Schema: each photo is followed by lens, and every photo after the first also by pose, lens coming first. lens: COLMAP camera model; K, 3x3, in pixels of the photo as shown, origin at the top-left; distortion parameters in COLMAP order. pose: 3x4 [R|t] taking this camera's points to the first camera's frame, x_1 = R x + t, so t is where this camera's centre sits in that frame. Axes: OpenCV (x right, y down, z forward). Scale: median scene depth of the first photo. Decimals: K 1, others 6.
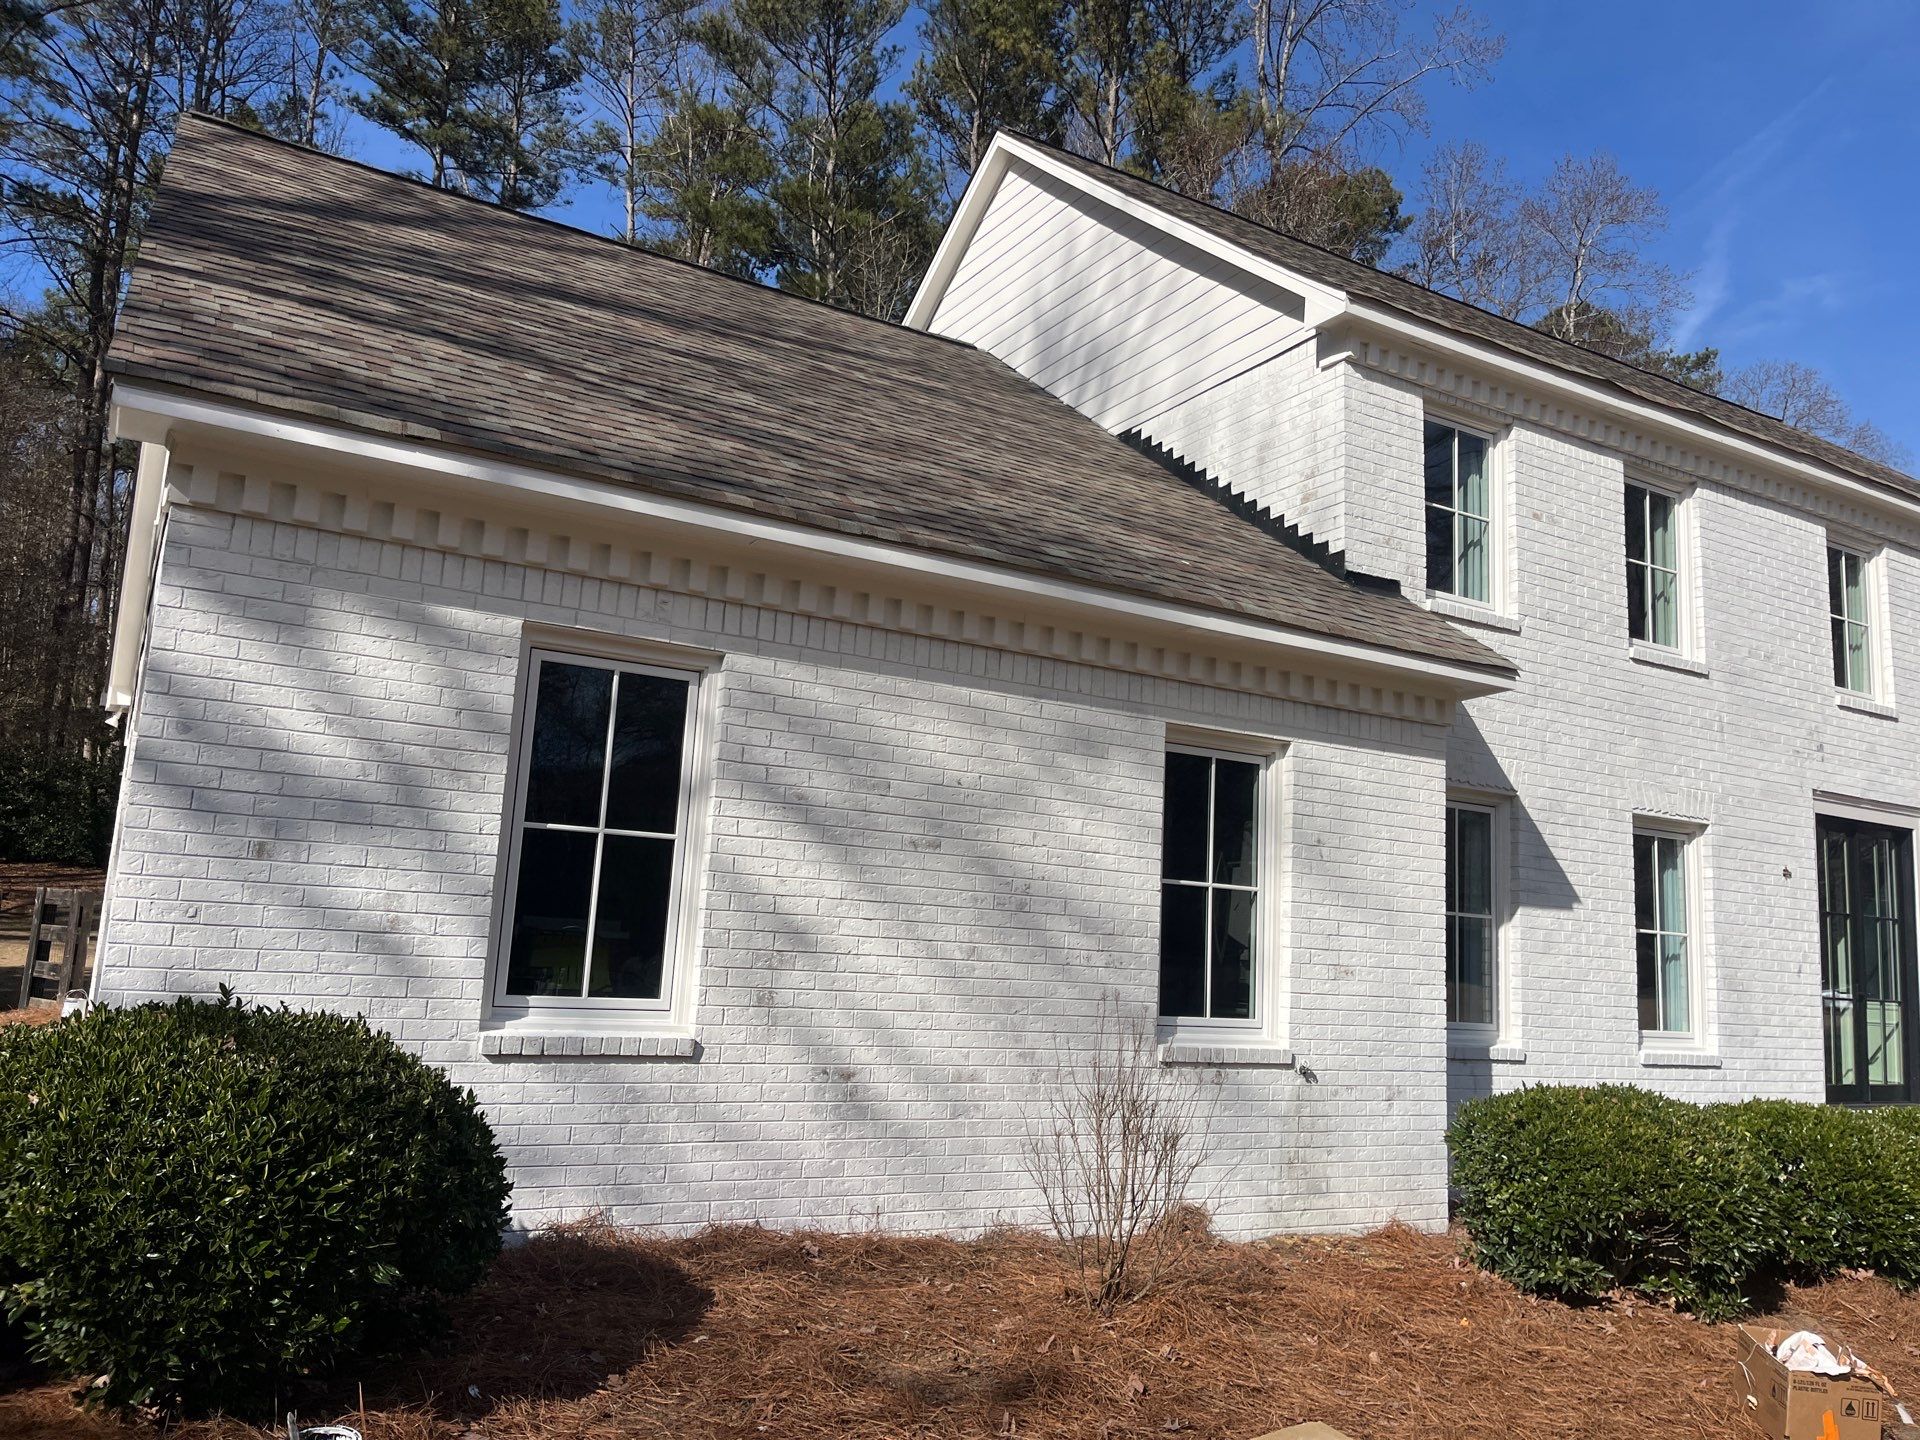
lens RADIAL K [[1457.1, 0, 937.7], [0, 1457.1, 701.8], [0, 0, 1]] dist [0.062879, -0.087519]
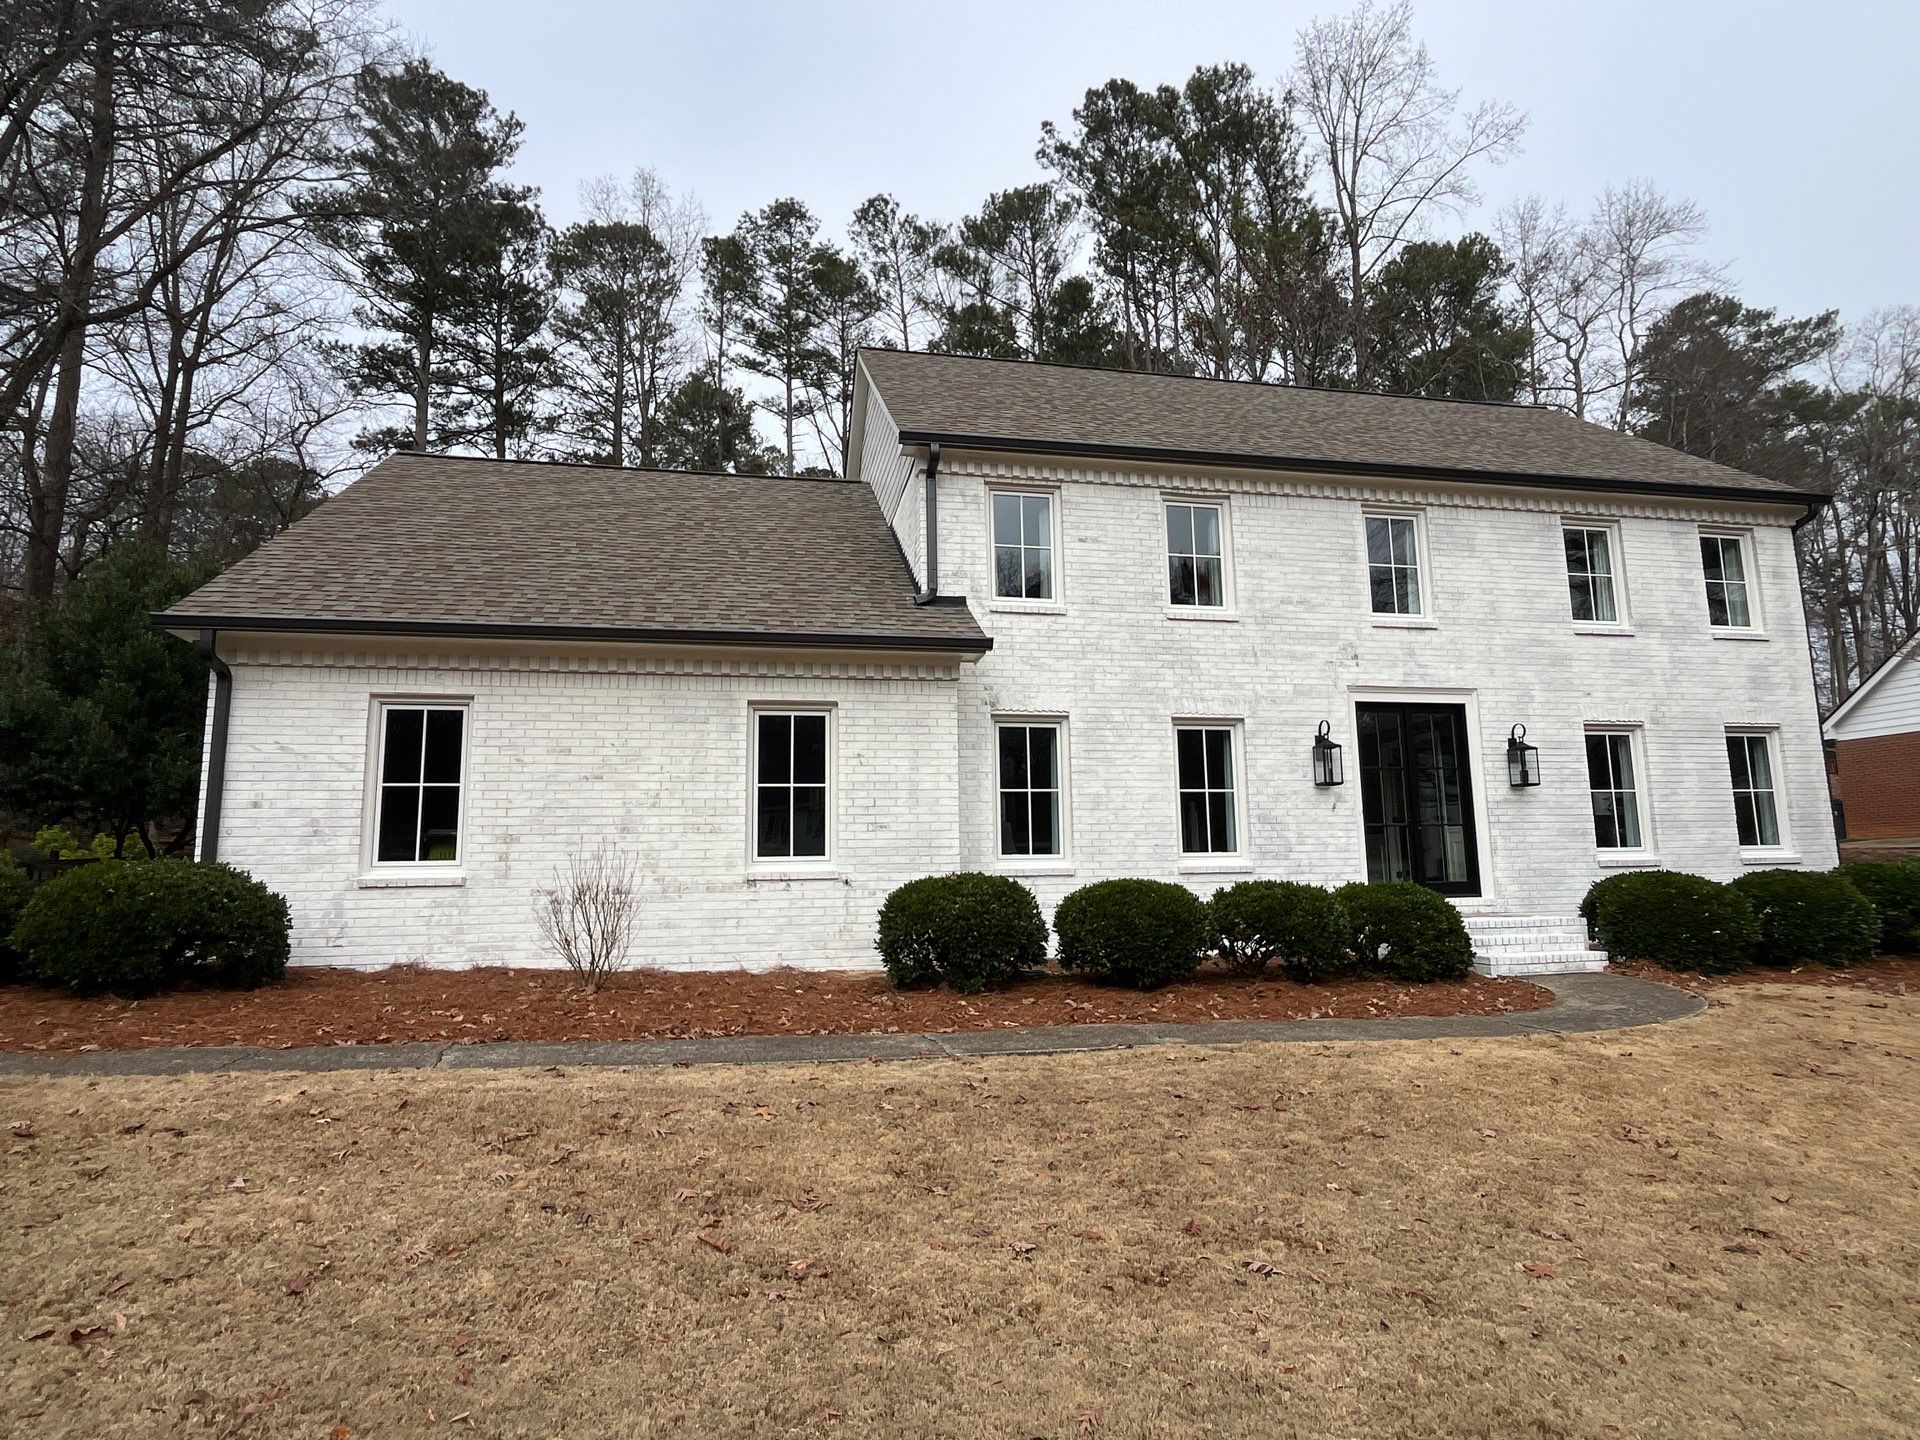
lens RADIAL K [[1063.4, 0, 960.0], [0, 1063.4, 720.0], [0, 0, 1]] dist [-0.002625, -0.001078]
pose [[0.947926, -0.117301, -0.296101, 0.652747], [0.121005, 0.992635, -0.005854, 0.064243], [0.294607, -0.030281, 0.955139, -0.169531]]
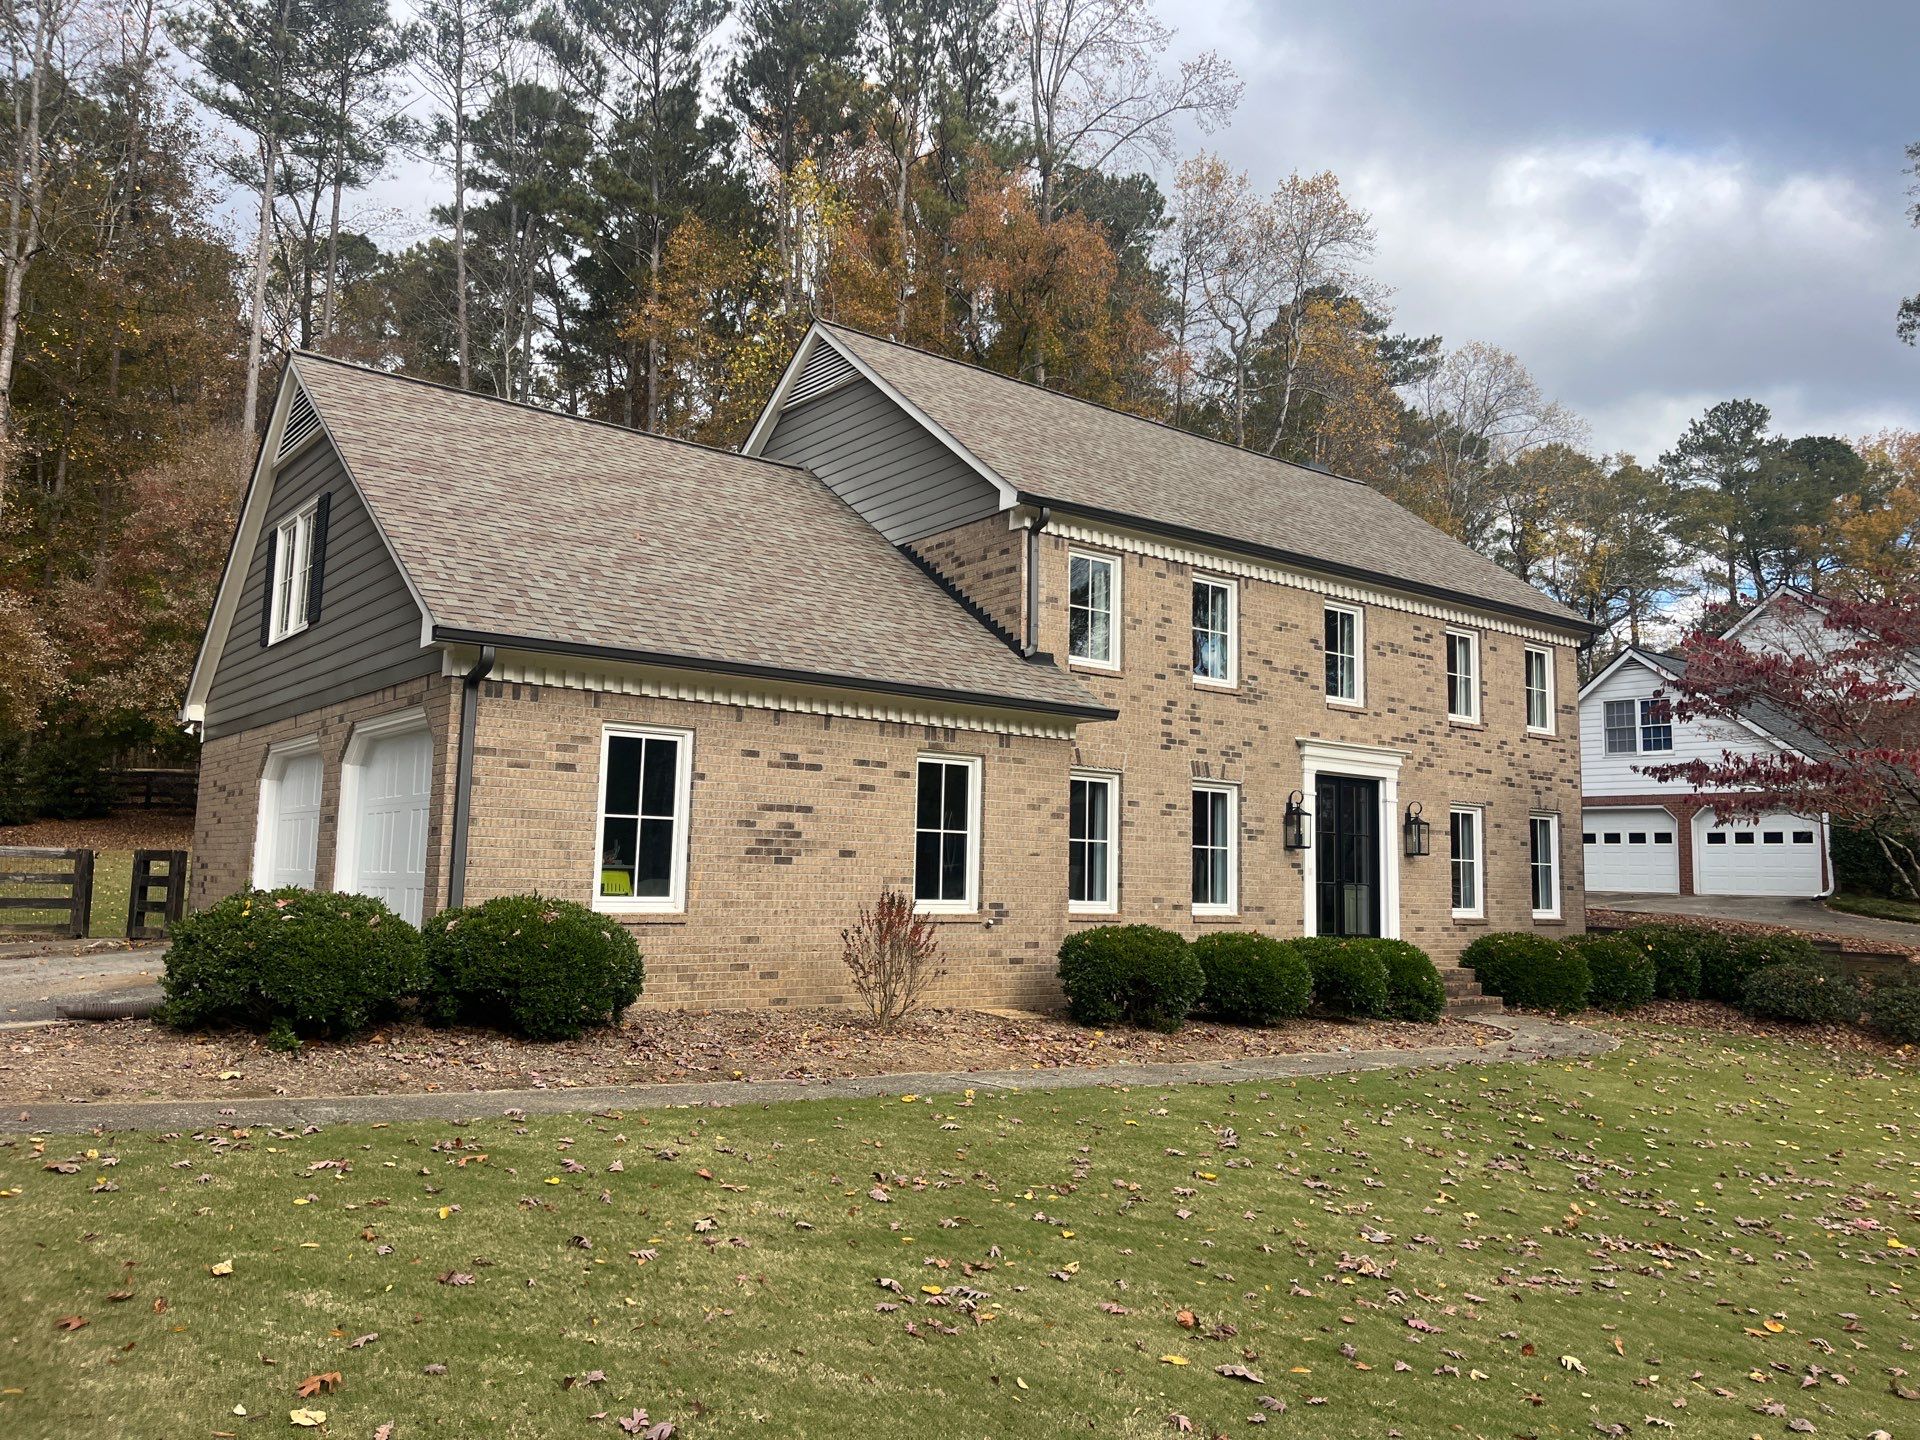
lens RADIAL K [[1453.5, 0, 963.0], [0, 1453.5, 705.5], [0, 0, 1]] dist [0.075914, -0.116549]
pose [[0.989311, -0.014900, 0.145058, -0.049102], [0.007175, 0.998535, 0.053628, -0.115910], [-0.145645, -0.052014, 0.987969, -0.719295]]
